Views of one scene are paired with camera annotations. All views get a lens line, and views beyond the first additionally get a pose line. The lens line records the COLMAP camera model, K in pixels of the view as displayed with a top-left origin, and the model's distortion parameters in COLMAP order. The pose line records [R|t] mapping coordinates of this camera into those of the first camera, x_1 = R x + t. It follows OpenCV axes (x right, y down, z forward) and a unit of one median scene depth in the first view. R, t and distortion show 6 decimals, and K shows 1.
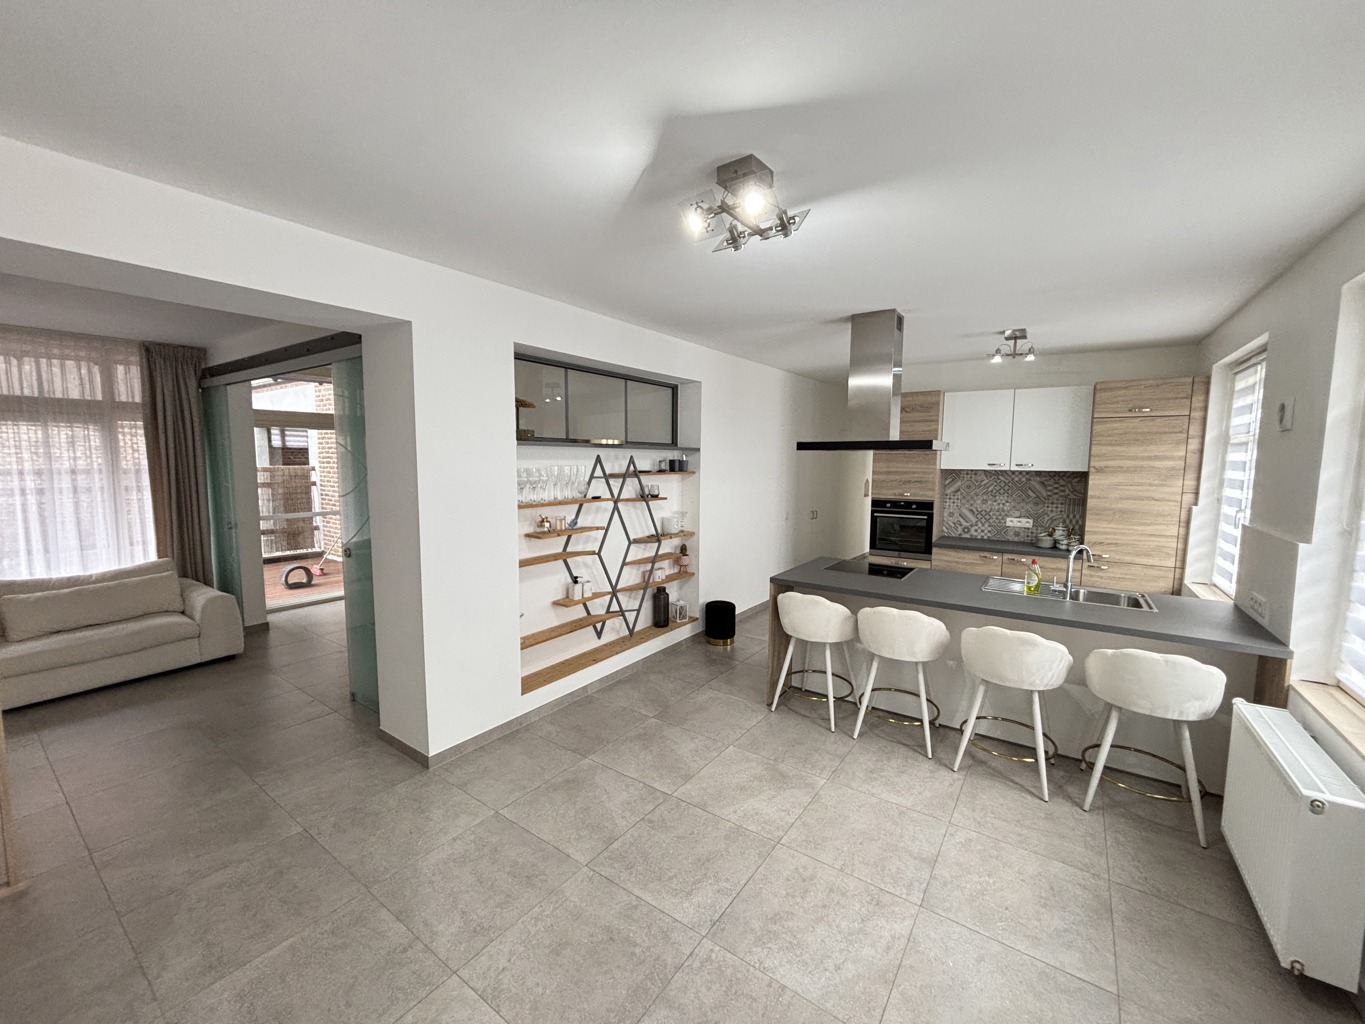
lens RADIAL K [[552.2, 0, 671.2], [0, 552.2, 513.0], [0, 0, 1]] dist [-0.004627, 0.000341]
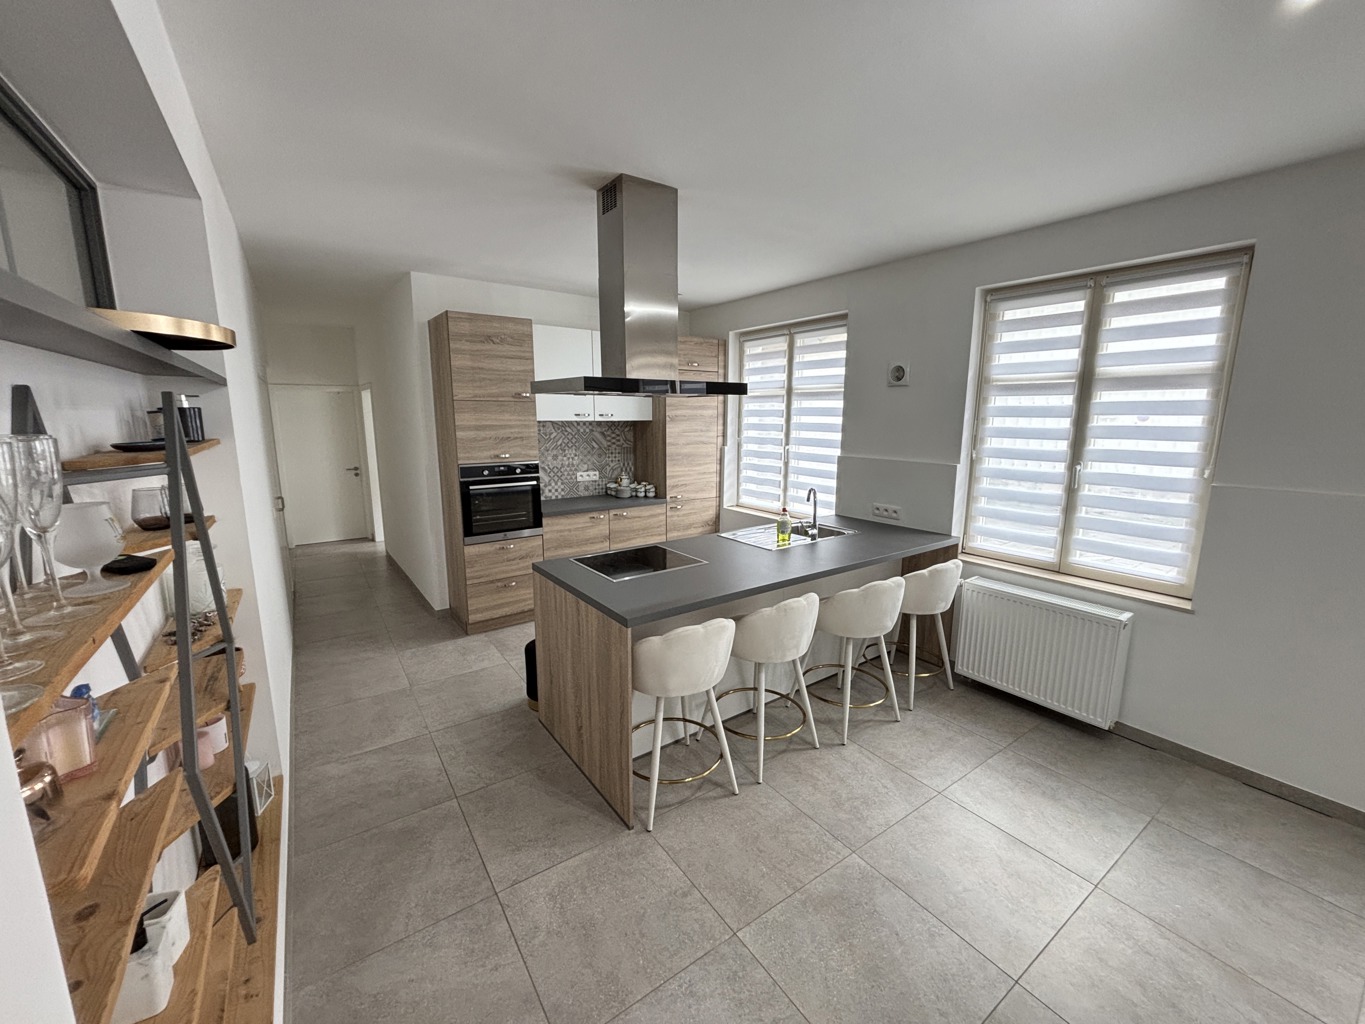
lens RADIAL K [[552.2, 0, 688.9], [0, 552.2, 512.3], [0, 0, 1]] dist [-0.004627, 0.000341]
pose [[0.313292, -0.171553, 0.934033, -0.224502], [0.092710, 0.984375, 0.149702, -0.049839], [-0.945121, 0.039694, 0.324301, 0.553961]]
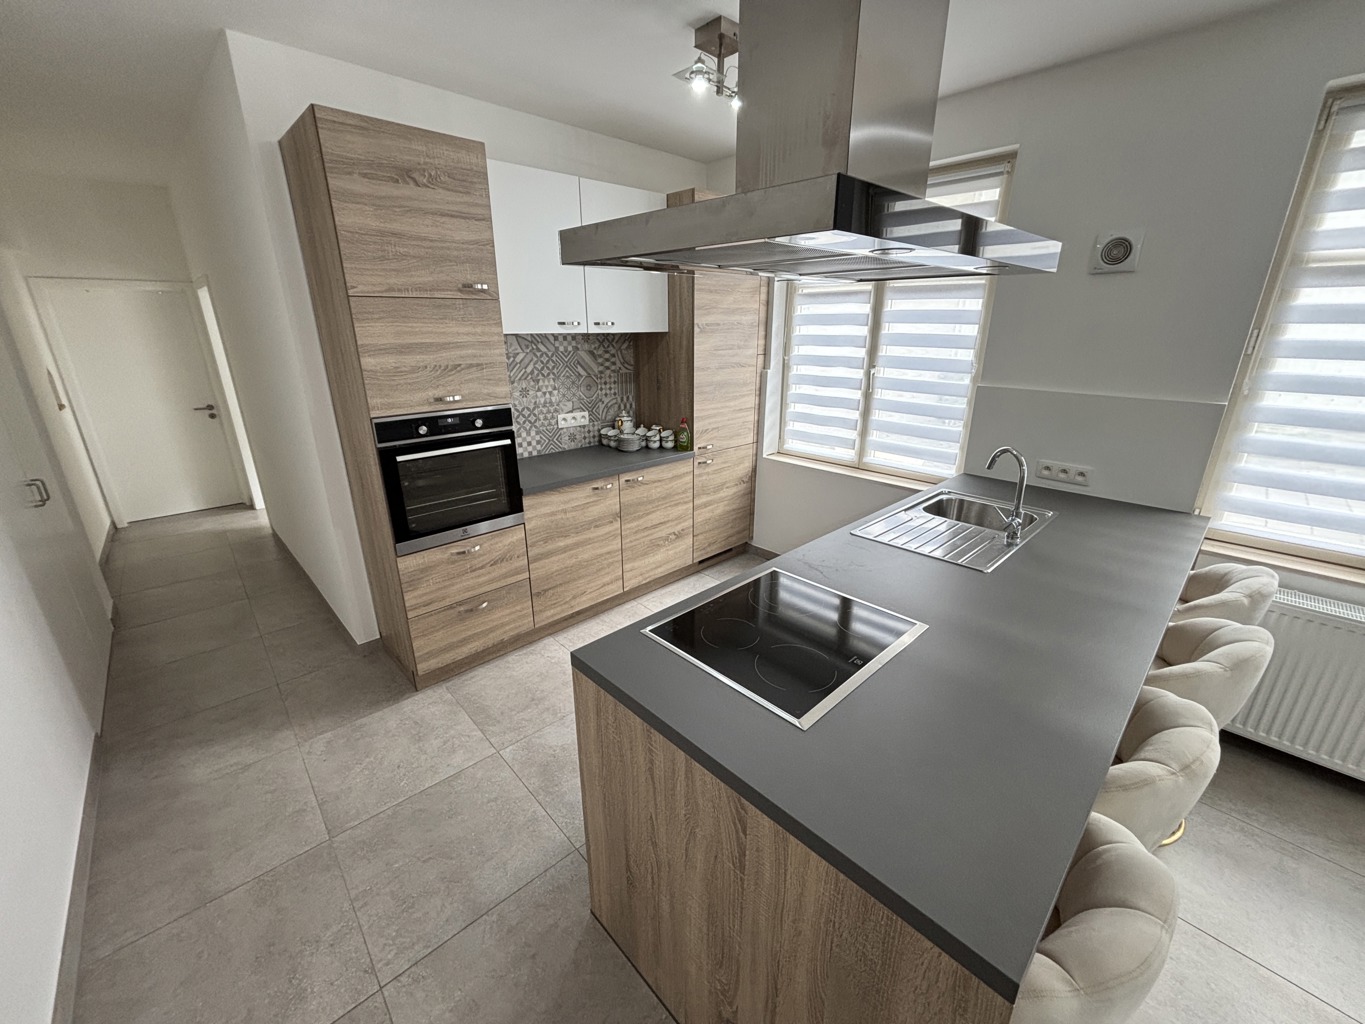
lens RADIAL K [[552.2, 0, 680.2], [0, 552.2, 512.7], [0, 0, 1]] dist [-0.004627, 0.000341]
pose [[0.192810, -0.324224, 0.926123, 0.031289], [0.101347, 0.945365, 0.309861, -0.068896], [-0.975988, 0.034115, 0.215135, 0.781495]]
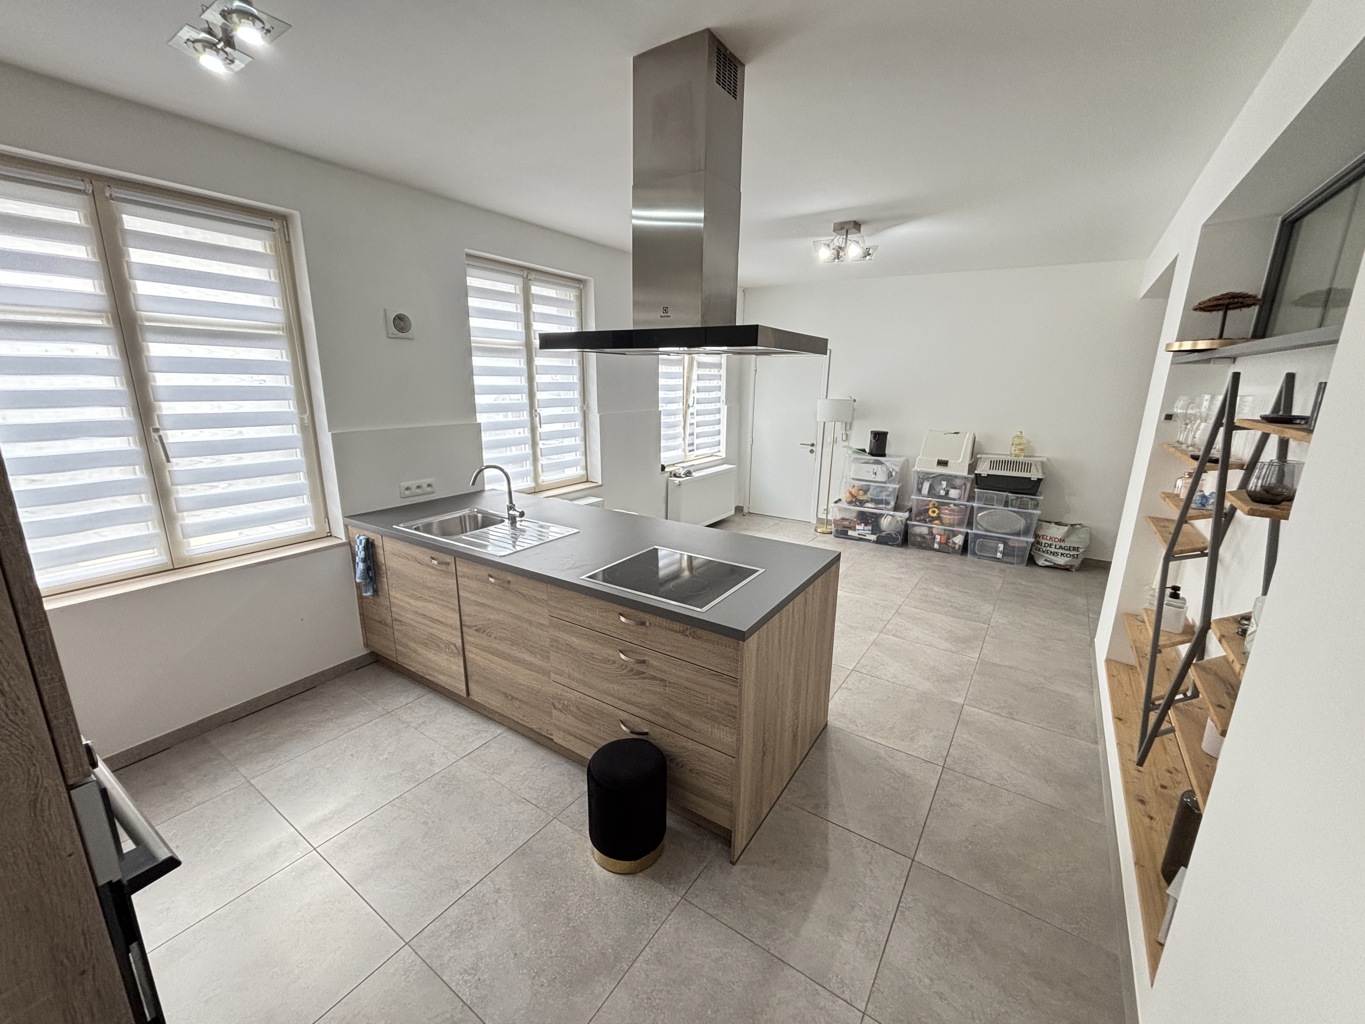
lens RADIAL K [[552.2, 0, 688.5], [0, 552.2, 513.4], [0, 0, 1]] dist [-0.004627, 0.000341]
pose [[-0.998465, -0.008291, -0.054766, 0.299179], [-0.026275, 0.941302, 0.336540, -0.111391], [0.048762, 0.337463, -0.940075, 1.186936]]
